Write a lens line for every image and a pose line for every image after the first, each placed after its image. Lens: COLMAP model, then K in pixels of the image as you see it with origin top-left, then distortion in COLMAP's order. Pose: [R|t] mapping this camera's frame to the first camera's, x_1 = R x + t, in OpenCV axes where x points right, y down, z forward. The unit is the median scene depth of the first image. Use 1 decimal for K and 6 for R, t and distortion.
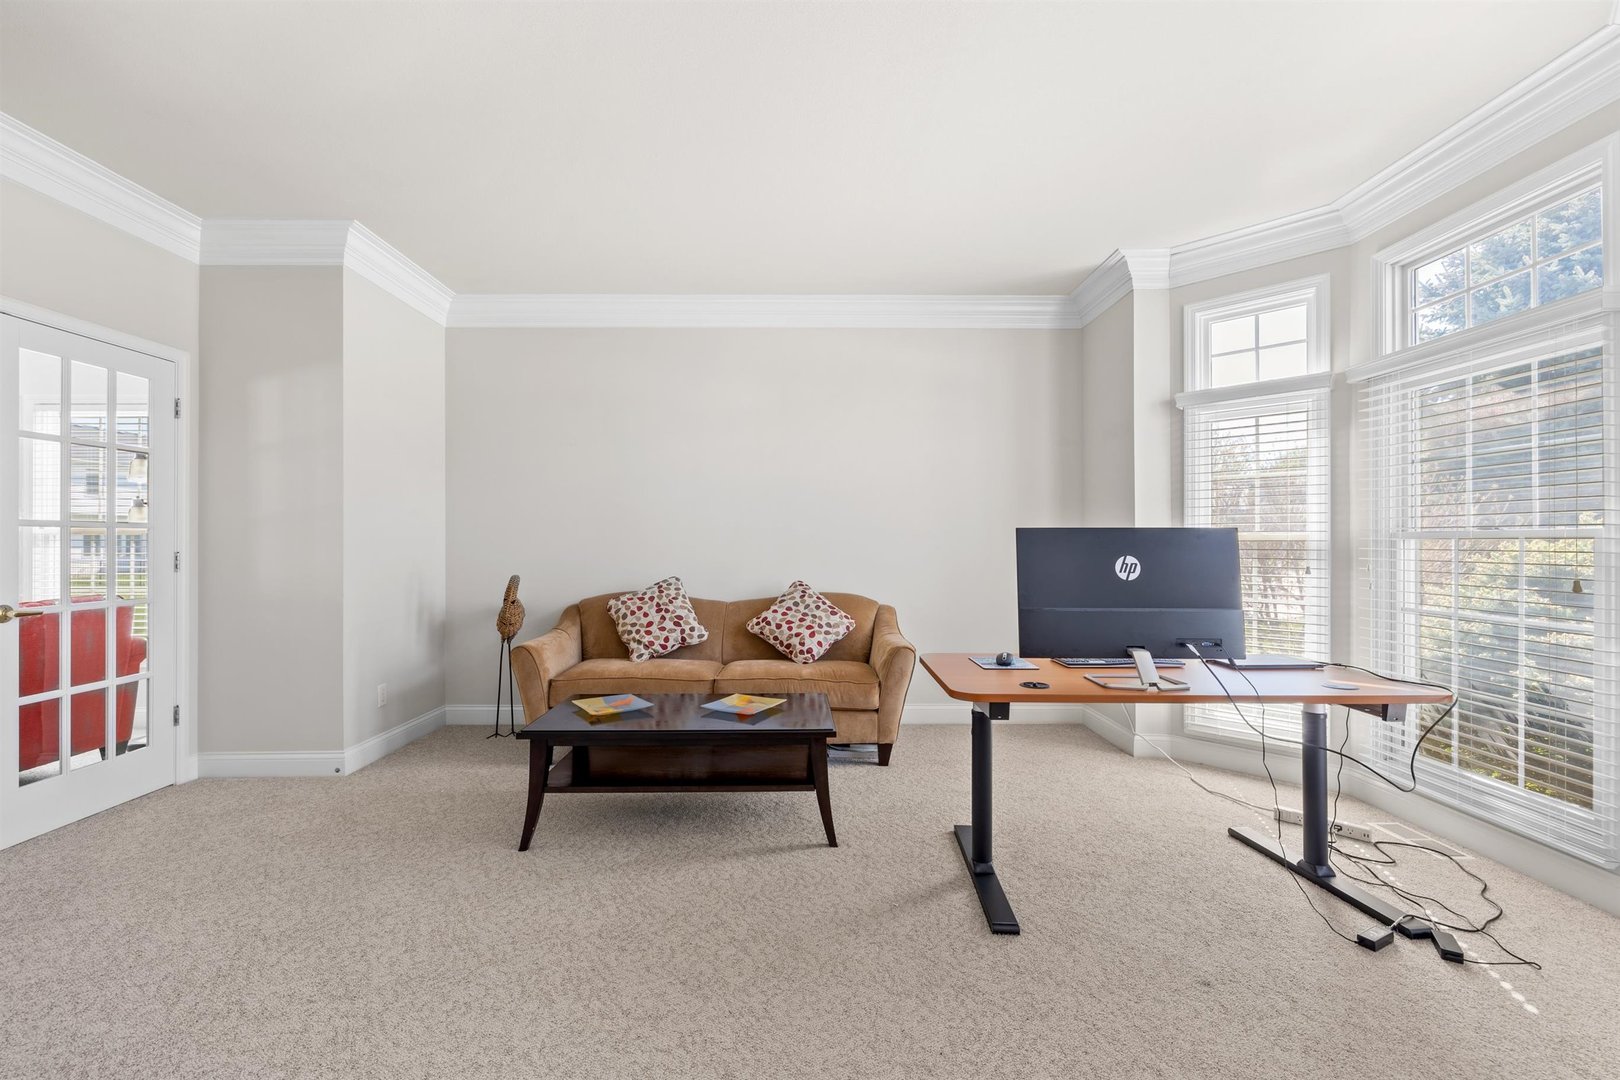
lens RADIAL K [[679.4, 0, 805.7], [0, 679.4, 540.6], [0, 0, 1]] dist [-0.000159, -0.000563]
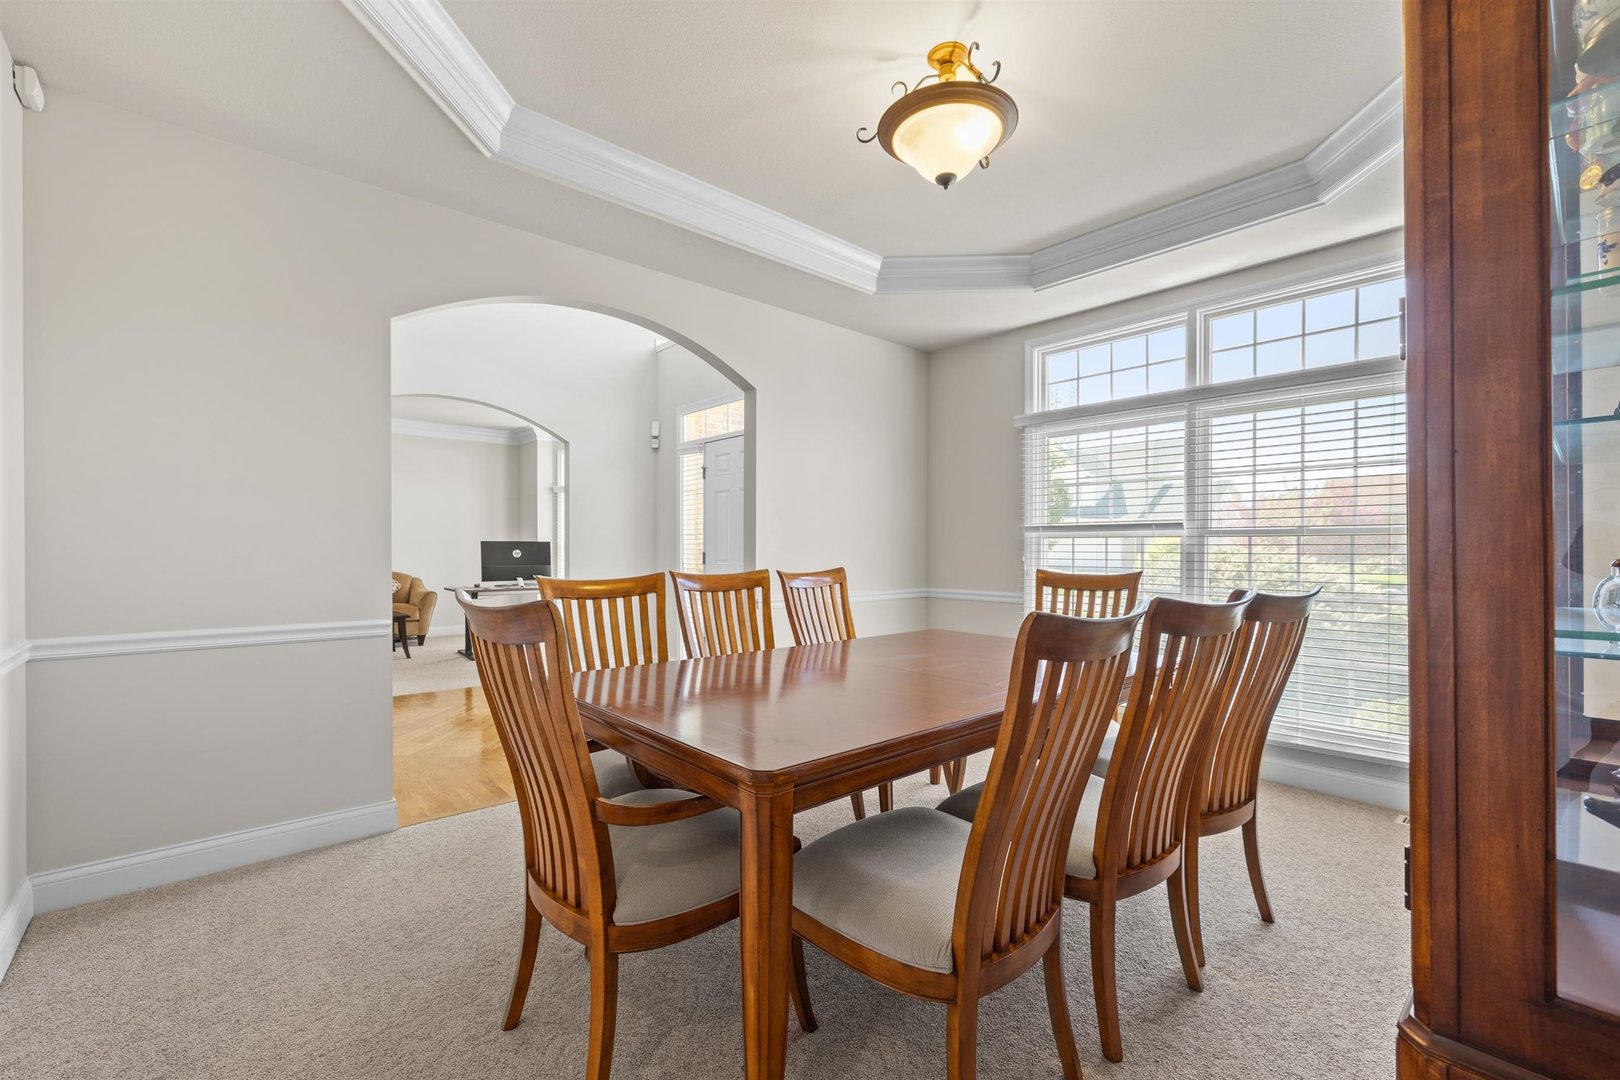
lens RADIAL K [[679.4, 0, 808.6], [0, 679.4, 543.4], [0, 0, 1]] dist [-0.000159, -0.000563]
pose [[0.751627, 0.003911, 0.659577, -0.406287], [-0.005817, 0.999983, 0.000699, -0.012280], [-0.659563, -0.004362, 0.751637, -1.535558]]
